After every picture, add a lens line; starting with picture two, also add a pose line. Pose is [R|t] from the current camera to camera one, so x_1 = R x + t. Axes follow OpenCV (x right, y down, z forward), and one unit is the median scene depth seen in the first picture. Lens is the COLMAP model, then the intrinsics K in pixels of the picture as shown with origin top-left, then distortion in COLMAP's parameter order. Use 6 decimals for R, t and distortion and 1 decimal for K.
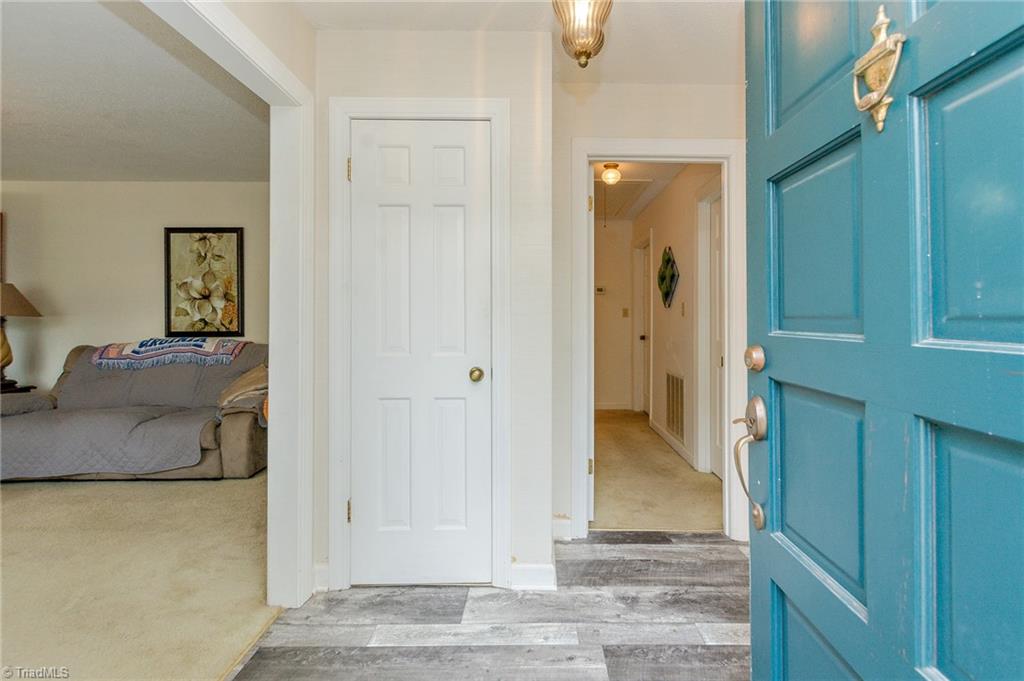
lens RADIAL K [[452.9, 0, 534.2], [0, 452.9, 312.6], [0, 0, 1]] dist [0.006745, -0.001433]
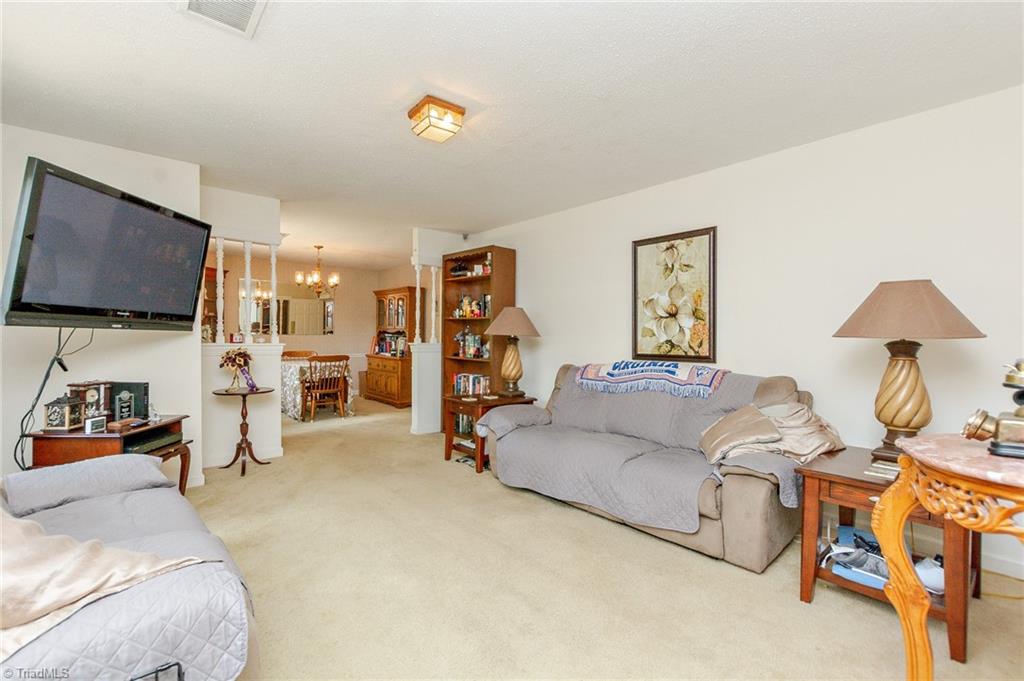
lens RADIAL K [[429.7, 0, 510.3], [0, 429.7, 337.4], [0, 0, 1]] dist [-0.025812, -0.000431]
pose [[0.664427, 0.008886, -0.747300, -0.323220], [-0.004554, 0.999959, 0.007842, 0.003301], [0.747339, -0.001808, 0.664441, 0.232840]]
